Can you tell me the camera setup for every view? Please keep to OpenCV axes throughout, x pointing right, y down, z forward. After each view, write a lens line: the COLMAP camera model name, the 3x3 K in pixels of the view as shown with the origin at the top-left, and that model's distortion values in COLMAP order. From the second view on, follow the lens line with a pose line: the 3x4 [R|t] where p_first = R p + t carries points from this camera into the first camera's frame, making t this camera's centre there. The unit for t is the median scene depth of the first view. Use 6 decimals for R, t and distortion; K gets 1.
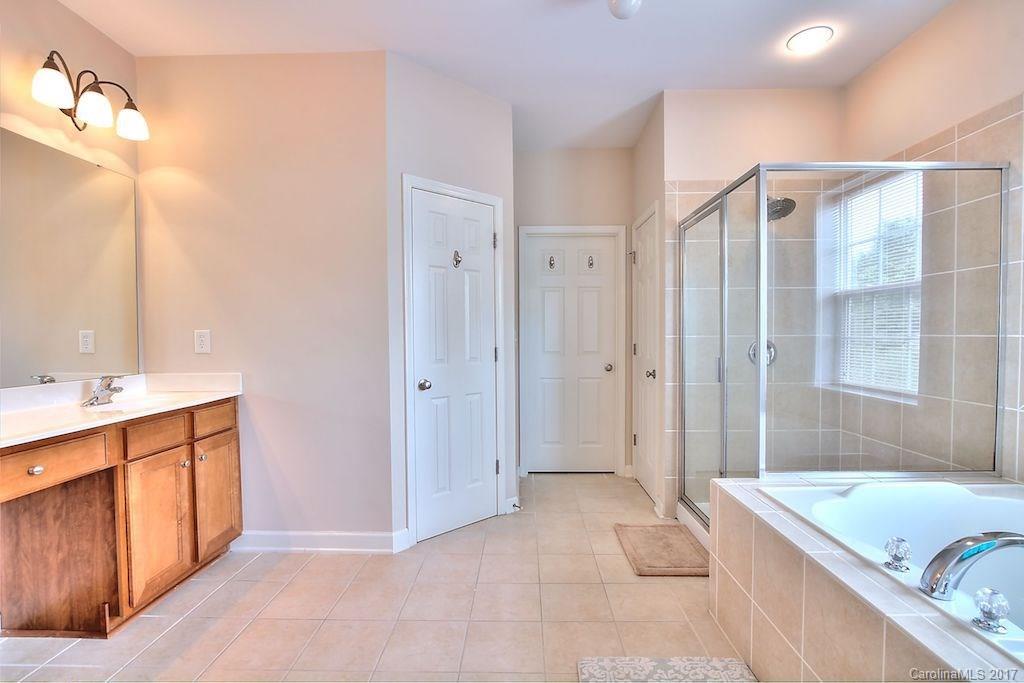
lens RADIAL K [[452.2, 0, 515.0], [0, 452.2, 347.7], [0, 0, 1]] dist [-0.036519, -0.000166]
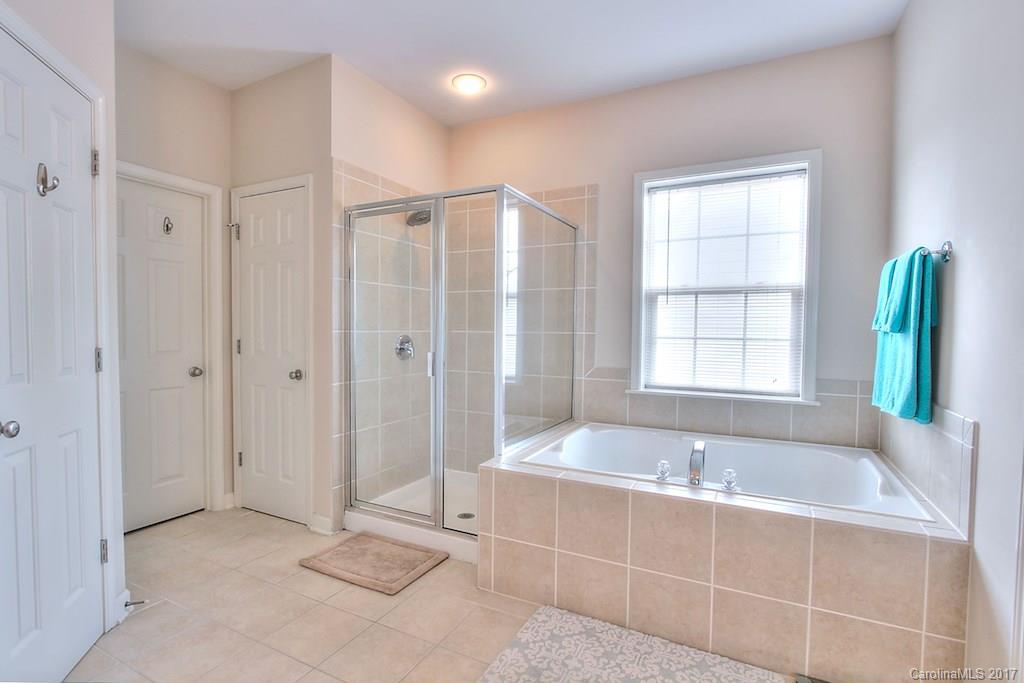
lens RADIAL K [[489.8, 0, 446.0], [0, 489.8, 346.6], [0, 0, 1]] dist [-0.024932, 0.000222]
pose [[0.463035, -0.020028, 0.886114, -0.426553], [0.011653, 0.999796, 0.016508, -0.008453], [-0.886263, 0.002682, 0.463174, 0.350917]]
